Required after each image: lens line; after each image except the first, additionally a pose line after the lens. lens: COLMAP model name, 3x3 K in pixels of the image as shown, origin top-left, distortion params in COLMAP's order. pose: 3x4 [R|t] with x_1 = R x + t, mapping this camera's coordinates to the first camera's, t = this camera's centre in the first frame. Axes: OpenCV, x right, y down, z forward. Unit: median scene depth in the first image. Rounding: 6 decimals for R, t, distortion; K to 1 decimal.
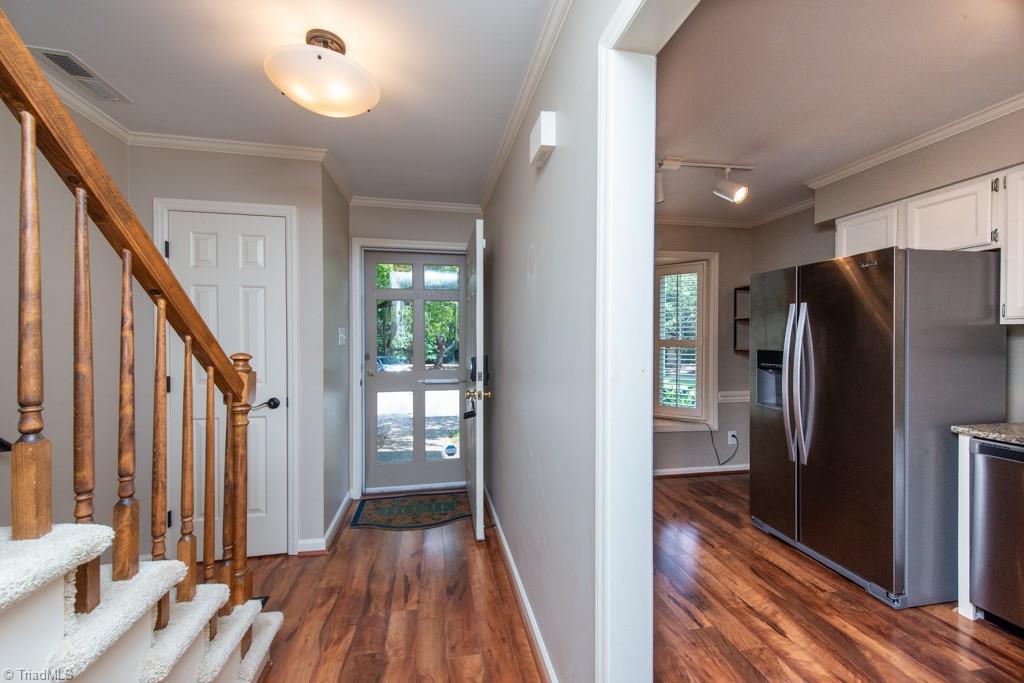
lens RADIAL K [[396.9, 0, 512.0], [0, 396.9, 341.5], [0, 0, 1]] dist [0.000878, -0.000225]
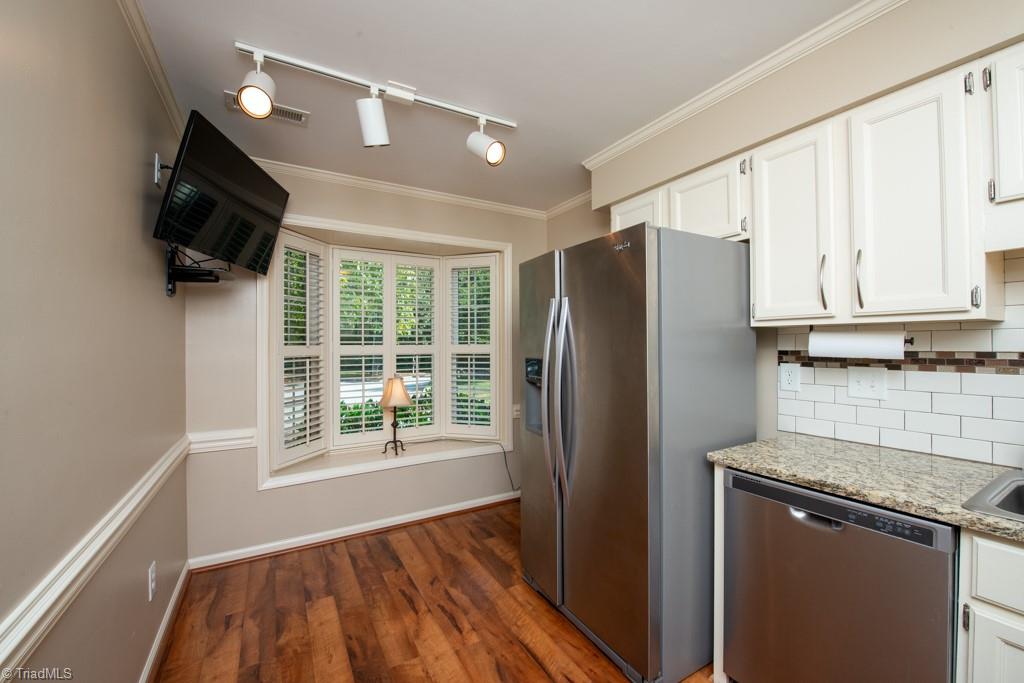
lens RADIAL K [[401.1, 0, 512.2], [0, 401.1, 338.6], [0, 0, 1]] dist [-0.021356, -0.000043]
pose [[0.941950, 0.002408, 0.335744, 0.435030], [0.004261, 0.999808, -0.019125, -0.002709], [-0.335726, 0.019445, 0.941759, 0.347623]]
